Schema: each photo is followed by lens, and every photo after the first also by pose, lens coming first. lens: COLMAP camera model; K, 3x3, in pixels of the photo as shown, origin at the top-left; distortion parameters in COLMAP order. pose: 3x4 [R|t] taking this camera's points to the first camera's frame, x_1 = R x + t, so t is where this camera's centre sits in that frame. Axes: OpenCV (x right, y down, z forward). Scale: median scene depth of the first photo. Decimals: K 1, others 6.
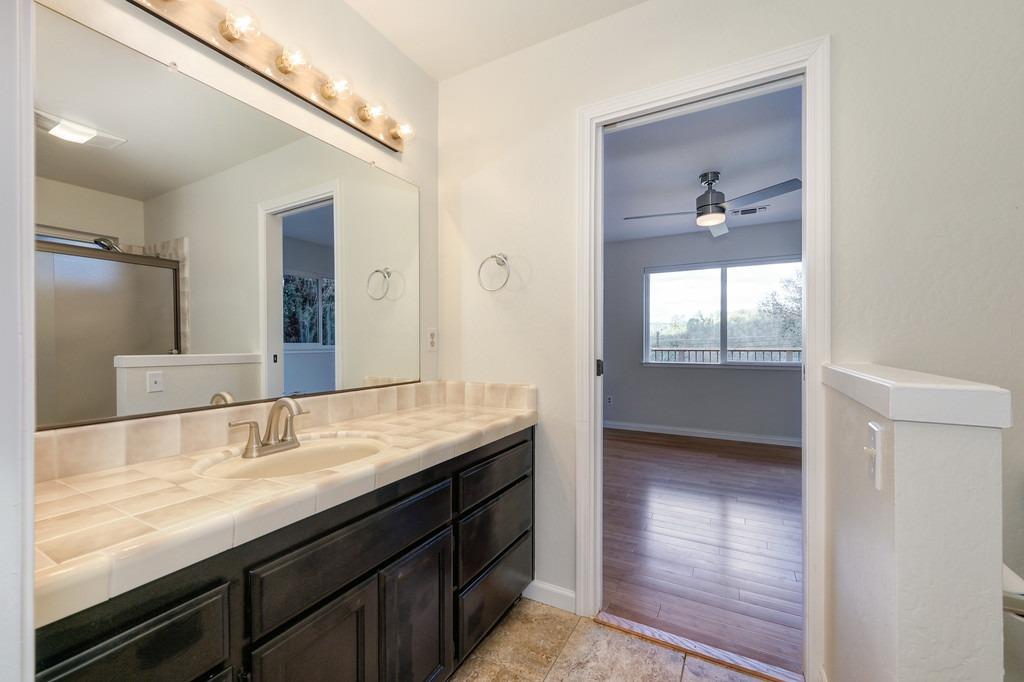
lens RADIAL K [[408.8, 0, 514.4], [0, 408.8, 343.9], [0, 0, 1]] dist [-0.000294, 0.000216]
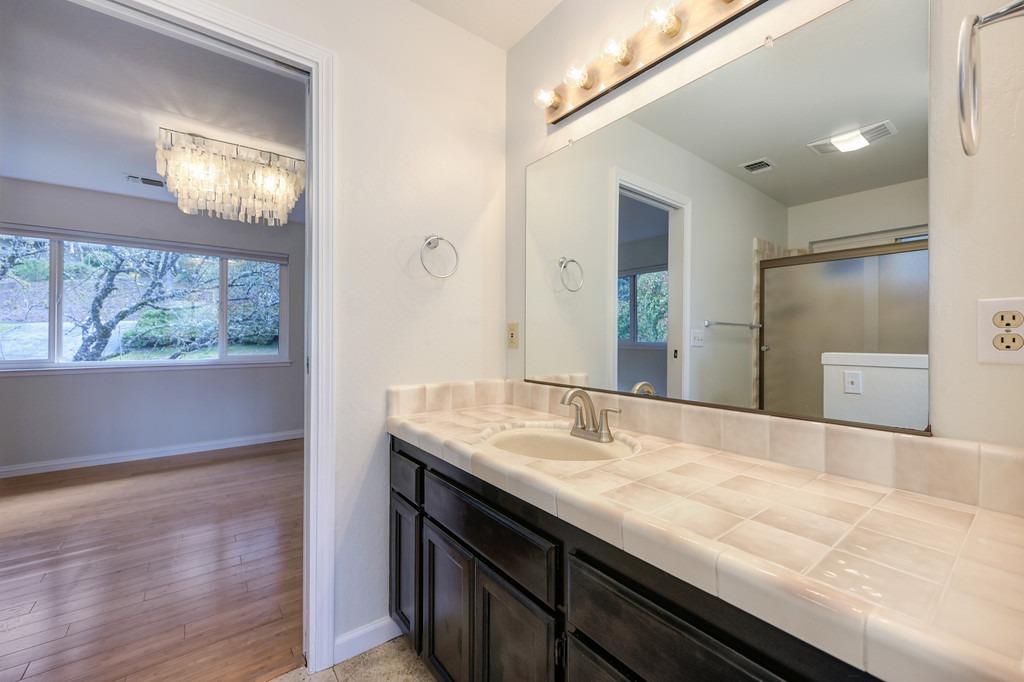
lens RADIAL K [[408.8, 0, 513.8], [0, 408.8, 334.0], [0, 0, 1]] dist [-0.000294, 0.000216]
pose [[-0.385307, -0.011554, -0.922716, 0.347225], [-0.011301, 0.999906, -0.007801, -0.000138], [0.922719, 0.007422, -0.385402, 0.879956]]
